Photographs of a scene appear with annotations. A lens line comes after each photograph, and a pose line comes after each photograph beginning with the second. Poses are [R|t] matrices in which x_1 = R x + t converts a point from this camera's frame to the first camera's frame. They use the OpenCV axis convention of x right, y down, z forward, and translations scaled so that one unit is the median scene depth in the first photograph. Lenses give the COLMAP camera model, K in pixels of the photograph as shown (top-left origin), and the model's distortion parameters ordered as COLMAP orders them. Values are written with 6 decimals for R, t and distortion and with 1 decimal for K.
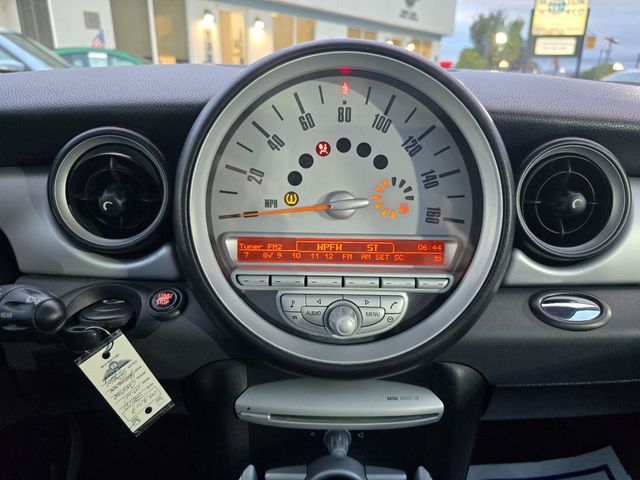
lens RADIAL K [[419.1, 0, 320.0], [0, 419.1, 240.0], [0, 0, 1]] dist [0.054681, -0.043783]
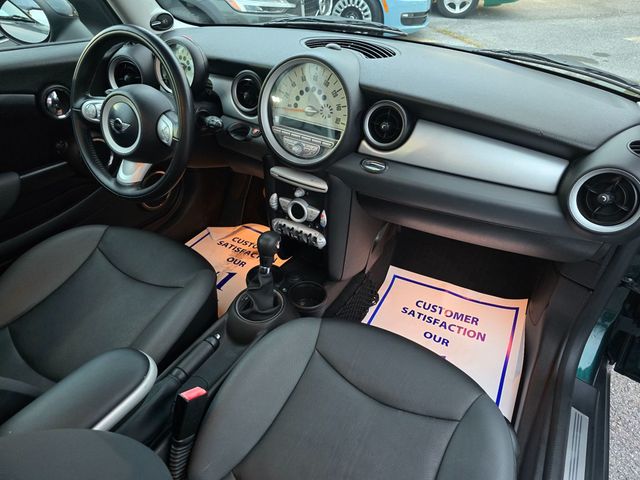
lens RADIAL K [[428.8, 0, 326.7], [0, 428.8, 236.3], [0, 0, 1]] dist [0.045560, -0.036005]
pose [[0.855201, 0.307228, -0.417422, 1.632339], [-0.177424, 0.930251, 0.321176, -0.249219], [0.486982, -0.200610, 0.850061, -1.598995]]
